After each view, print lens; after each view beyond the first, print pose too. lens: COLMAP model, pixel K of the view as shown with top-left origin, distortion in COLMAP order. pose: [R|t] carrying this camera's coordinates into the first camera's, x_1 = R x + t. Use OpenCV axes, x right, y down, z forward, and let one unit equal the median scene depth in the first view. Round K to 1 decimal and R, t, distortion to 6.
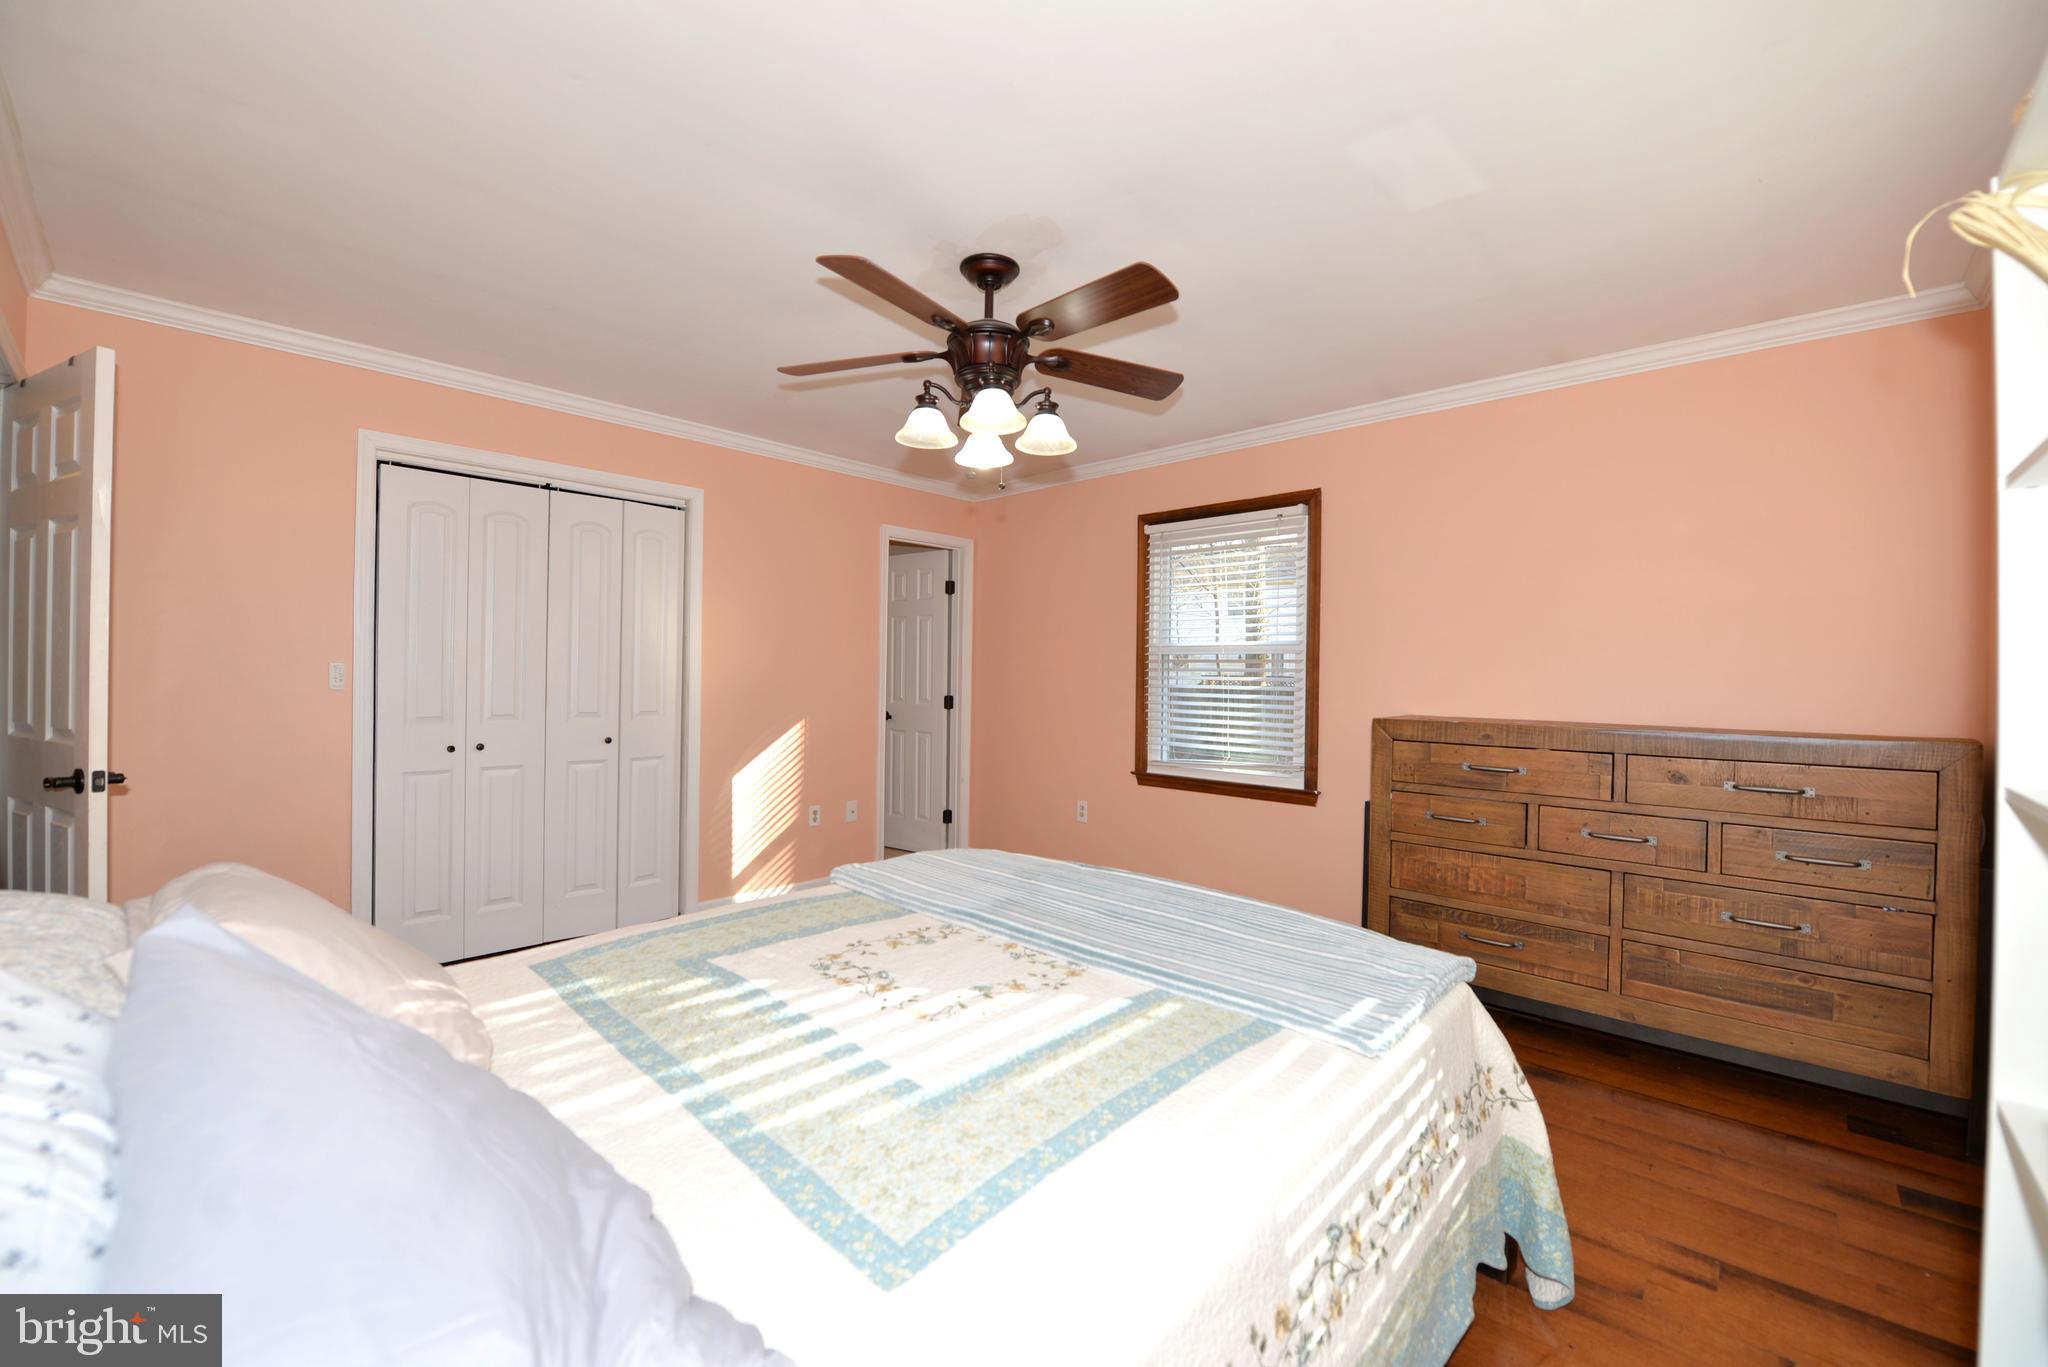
lens RADIAL K [[816.3, 0, 1027.6], [0, 816.3, 678.6], [0, 0, 1]] dist [-0.020236, -0.000955]
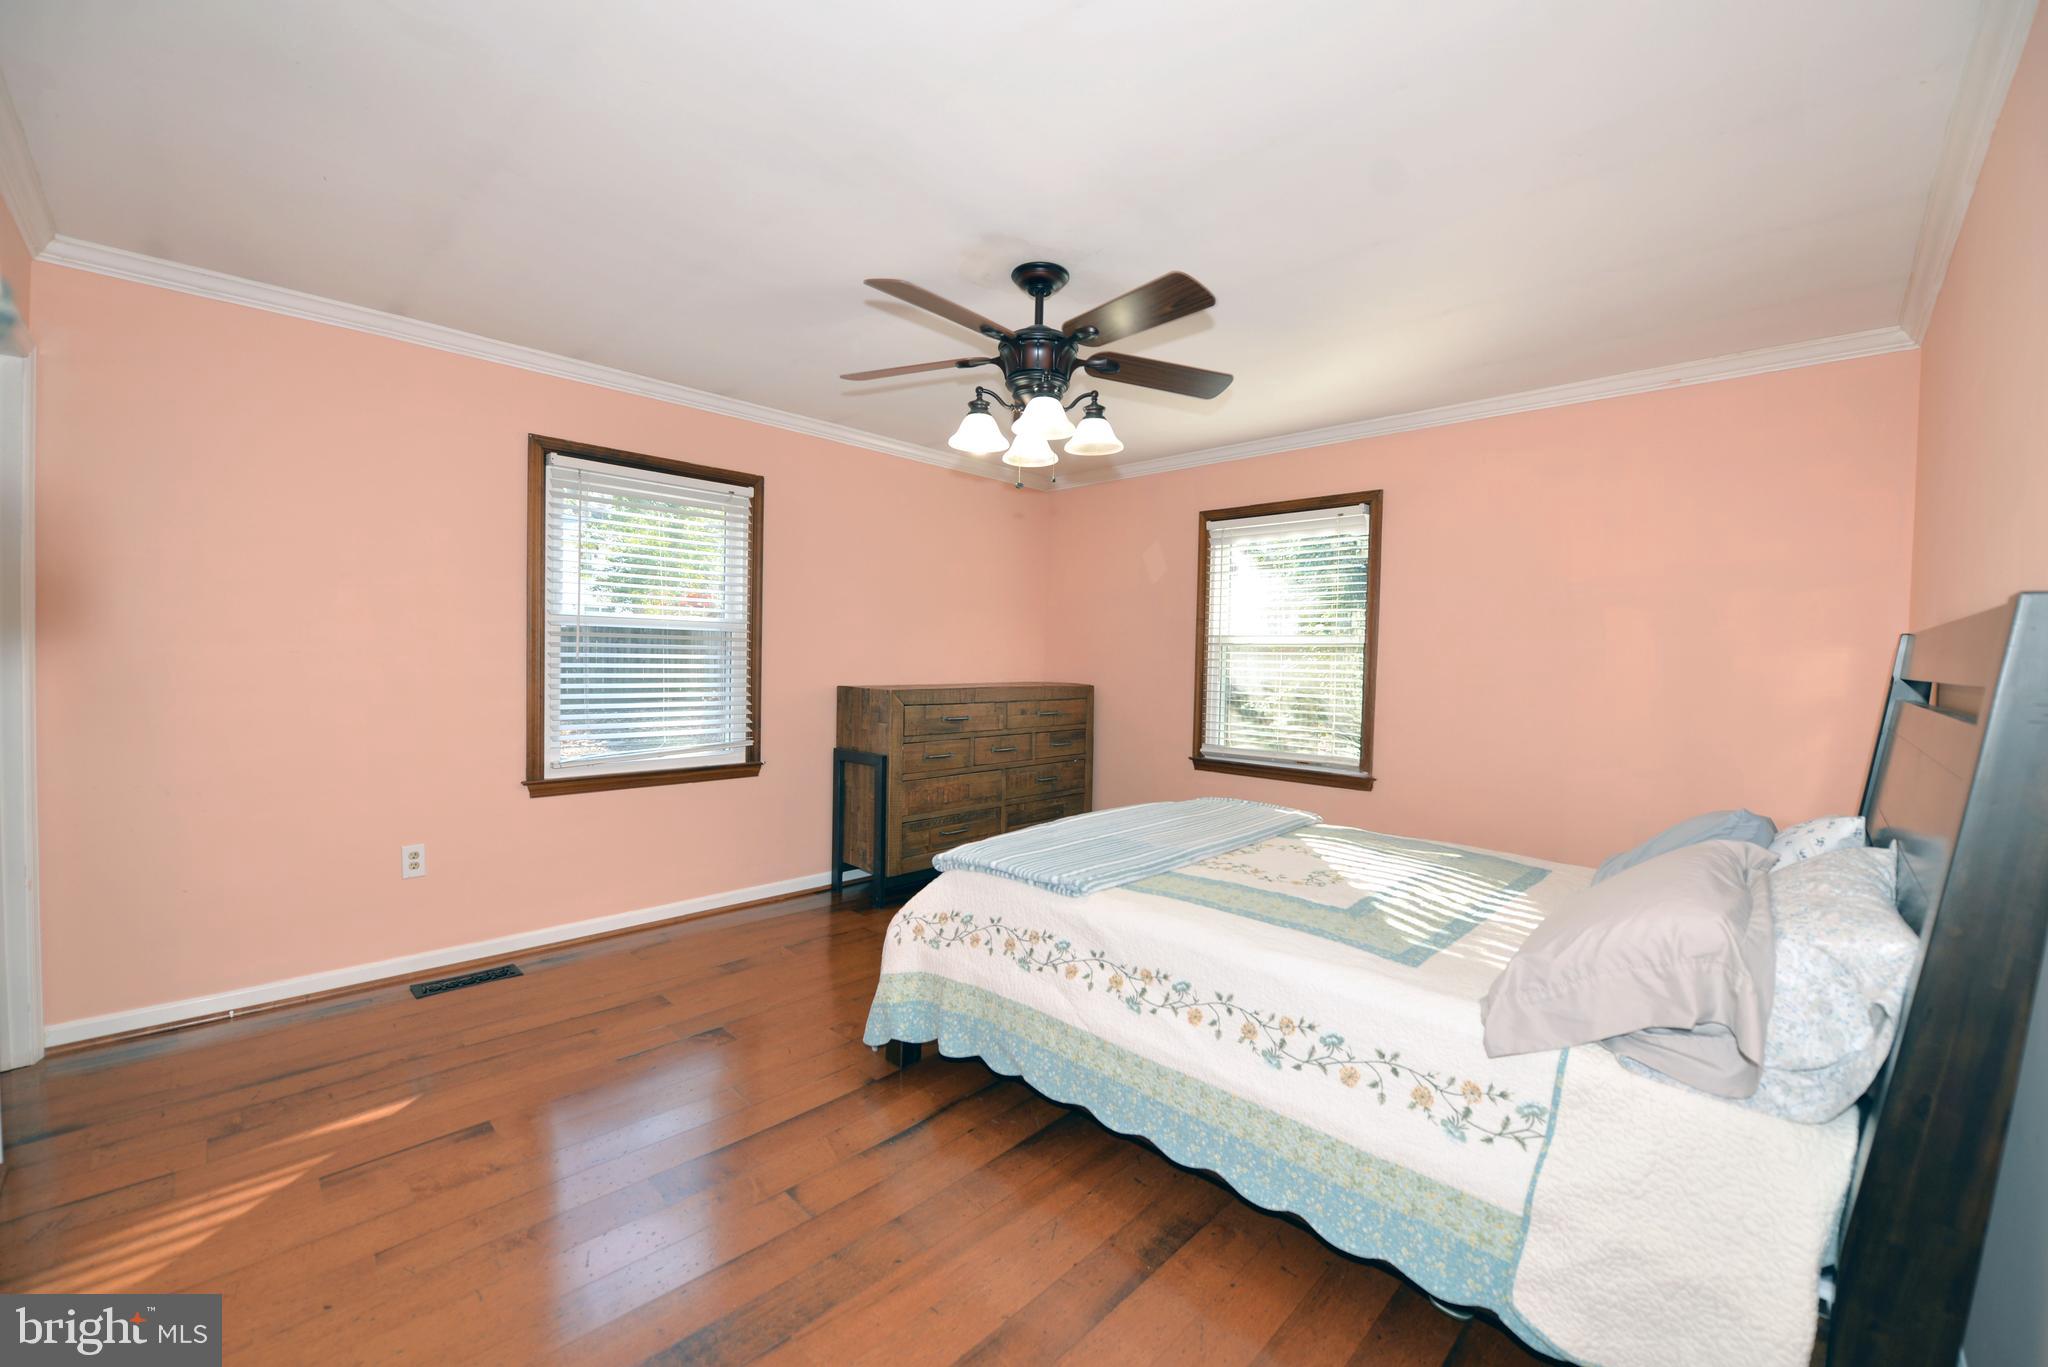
lens RADIAL K [[816.3, 0, 1026.3], [0, 816.3, 684.1], [0, 0, 1]] dist [-0.020236, -0.000955]
pose [[0.014439, -0.049866, 0.998652, -0.746495], [-0.018275, 0.998576, 0.050126, -0.024823], [-0.999729, -0.018974, 0.013507, 0.675525]]
